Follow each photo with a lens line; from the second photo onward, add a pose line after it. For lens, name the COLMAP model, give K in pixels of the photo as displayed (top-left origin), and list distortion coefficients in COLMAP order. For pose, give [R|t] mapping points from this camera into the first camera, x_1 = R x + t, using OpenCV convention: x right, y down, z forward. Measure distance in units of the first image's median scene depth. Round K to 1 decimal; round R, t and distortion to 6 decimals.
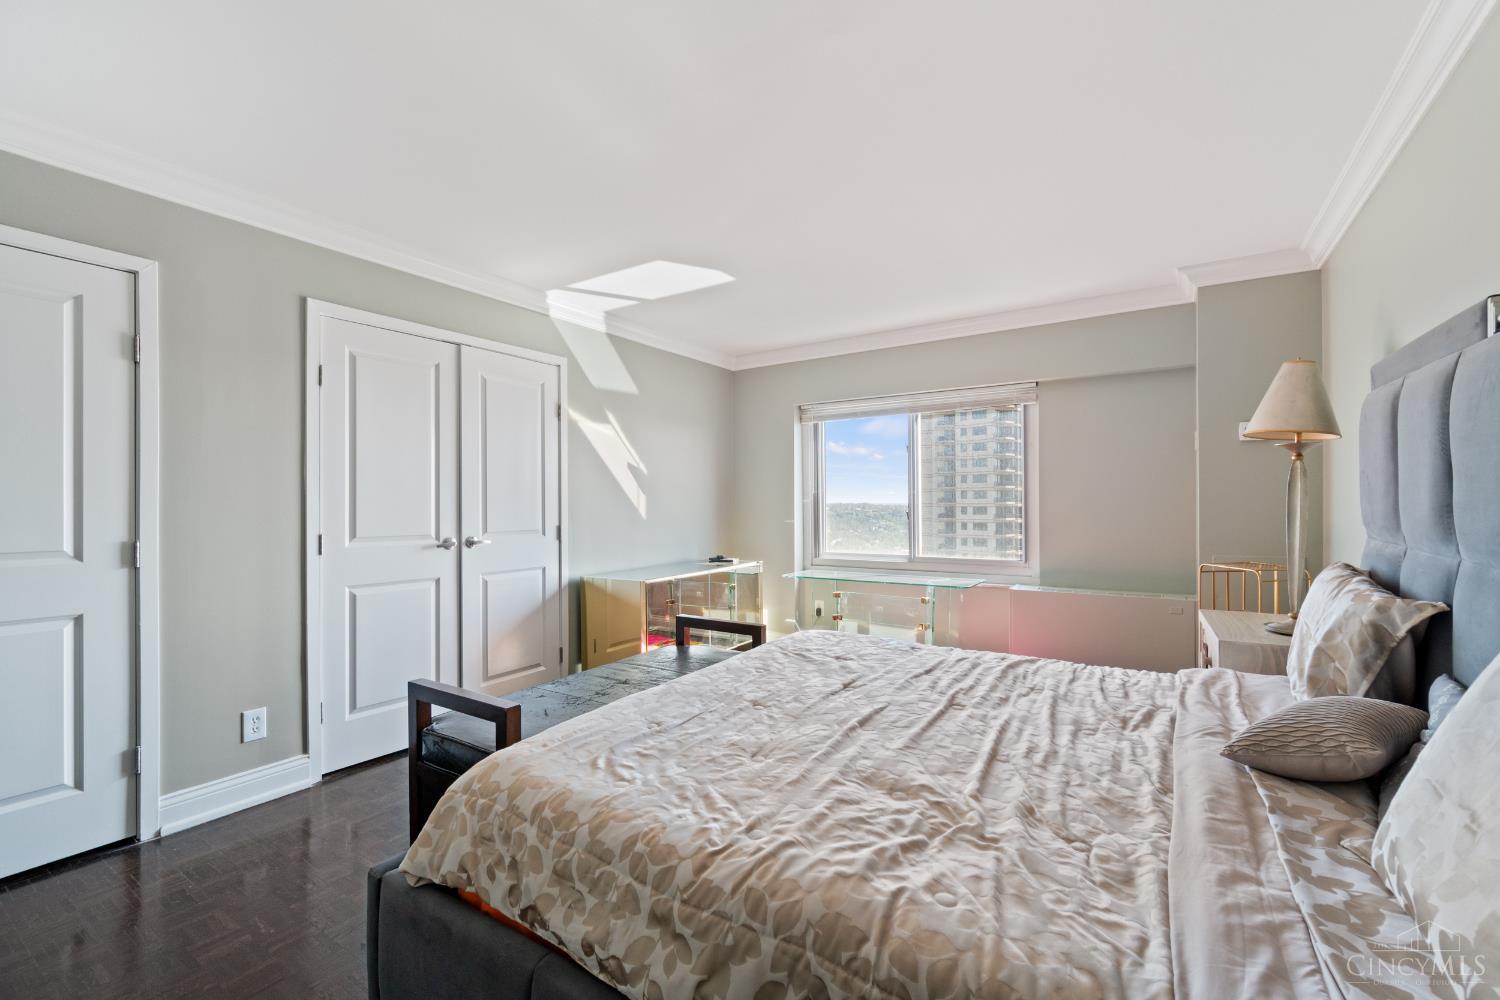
lens RADIAL K [[648.0, 0, 747.6], [0, 648.0, 499.6], [0, 0, 1]] dist [-0.002125, -0.000427]
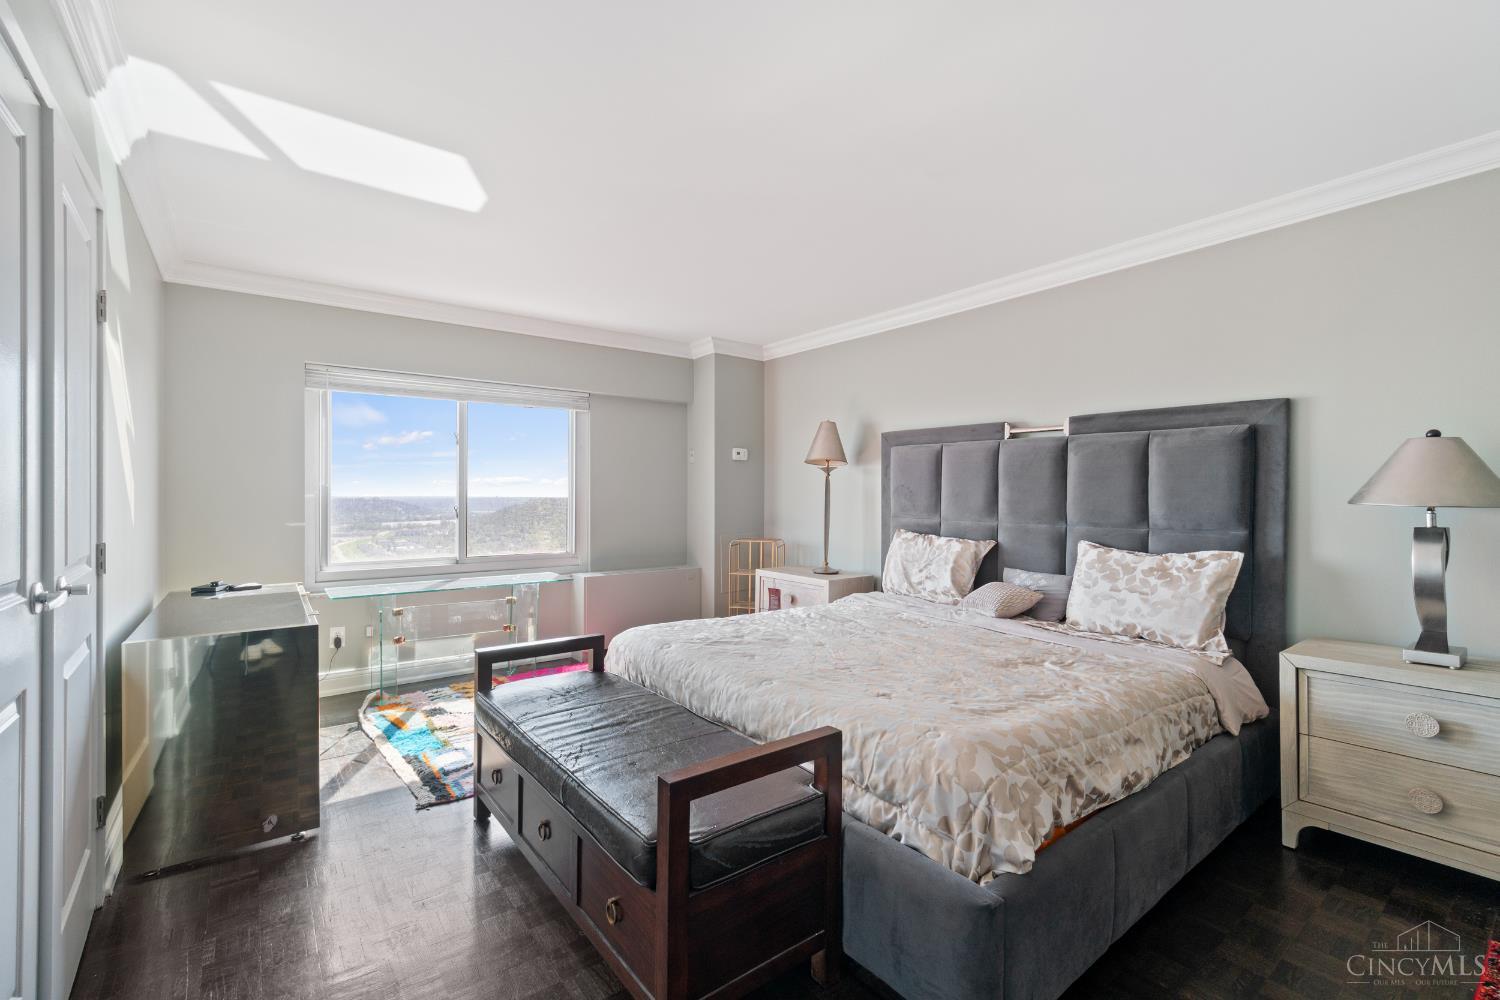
lens RADIAL K [[648.0, 0, 749.7], [0, 648.0, 503.3], [0, 0, 1]] dist [-0.002125, -0.000427]
pose [[0.327158, -0.000005, 0.944970, -0.560807], [-0.008349, 0.999961, 0.002896, 0.005207], [-0.944933, -0.008837, 0.327146, 0.373417]]
